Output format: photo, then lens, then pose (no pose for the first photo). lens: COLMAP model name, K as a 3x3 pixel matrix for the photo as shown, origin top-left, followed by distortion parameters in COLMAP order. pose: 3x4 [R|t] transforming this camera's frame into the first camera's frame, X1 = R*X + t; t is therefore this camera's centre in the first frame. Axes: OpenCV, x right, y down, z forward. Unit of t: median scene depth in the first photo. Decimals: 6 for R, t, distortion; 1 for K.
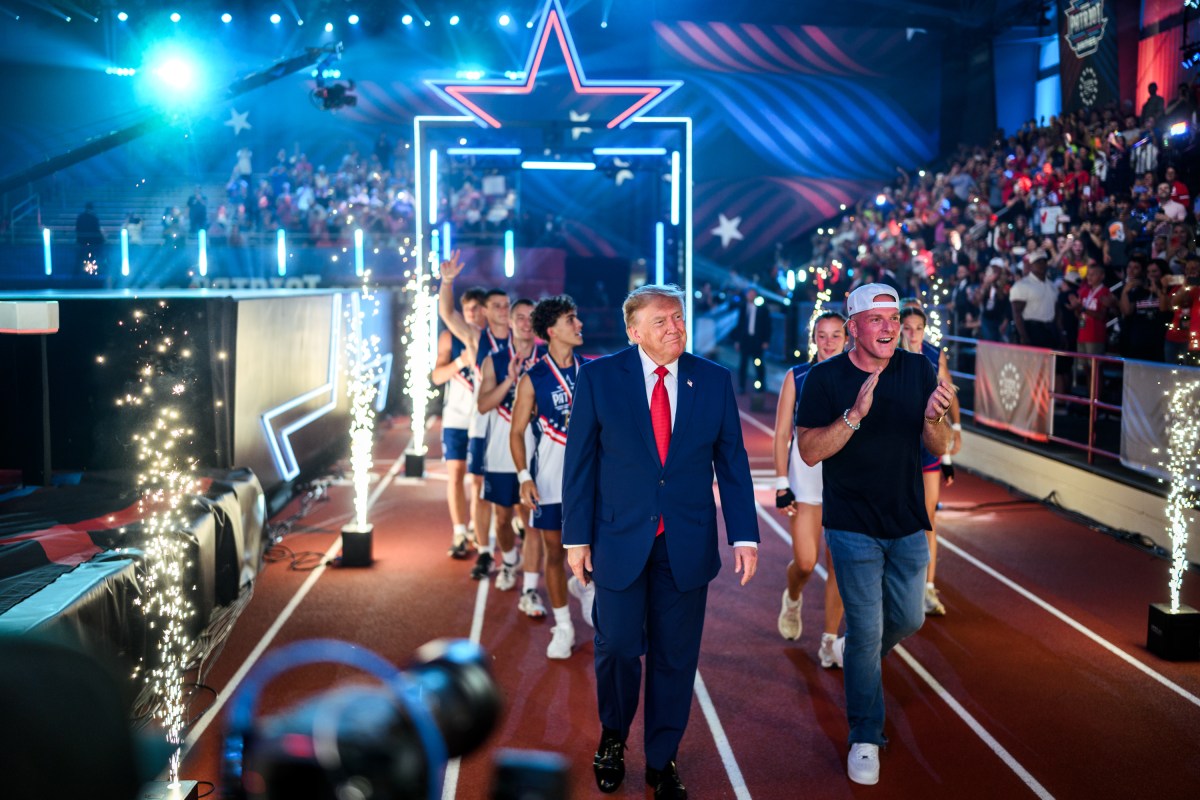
lens RADIAL K [[1532.5, 0, 649.3], [0, 1532.5, 401.5], [0, 0, 1]] dist [-0.007617, 0.008495]
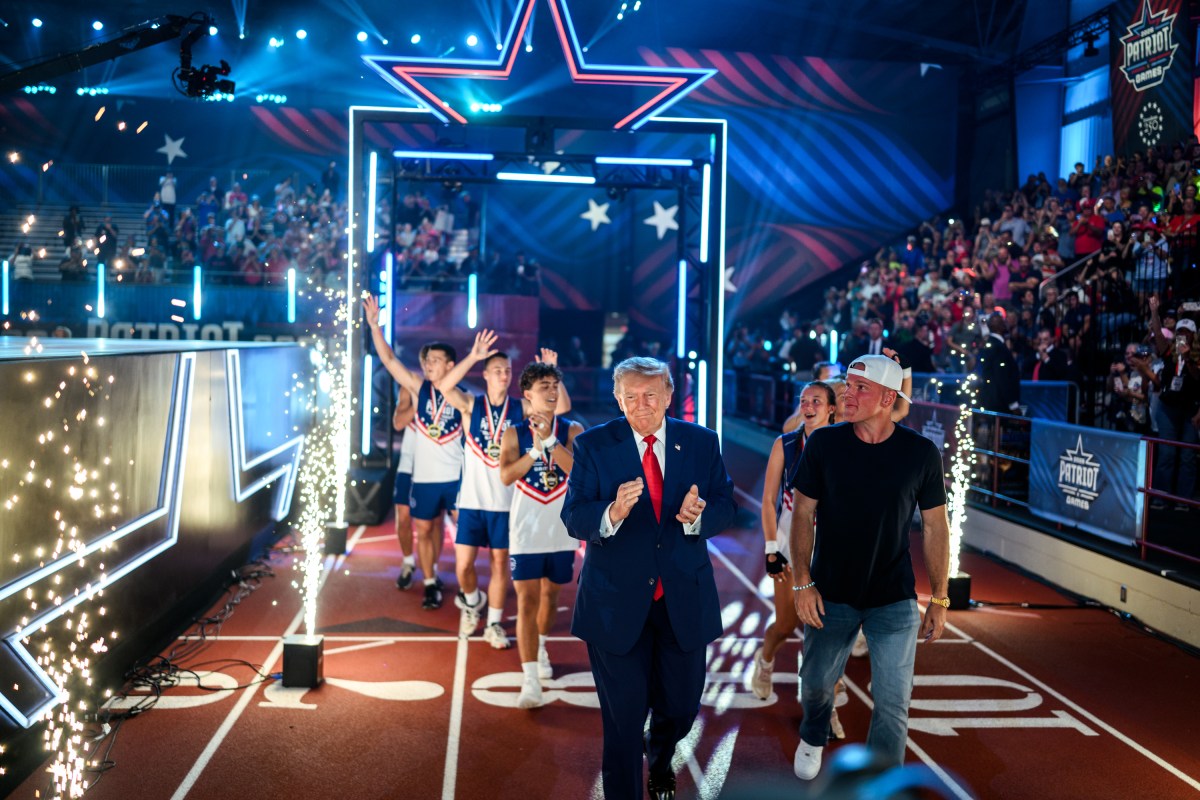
lens RADIAL K [[1532.5, 0, 649.3], [0, 1532.5, 401.5], [0, 0, 1]] dist [-0.007617, 0.008495]
pose [[0.999398, 0.021617, 0.027127, -0.015544], [-0.020629, 0.999133, -0.036173, -0.012873], [-0.027886, 0.035592, 0.998977, 0.155261]]
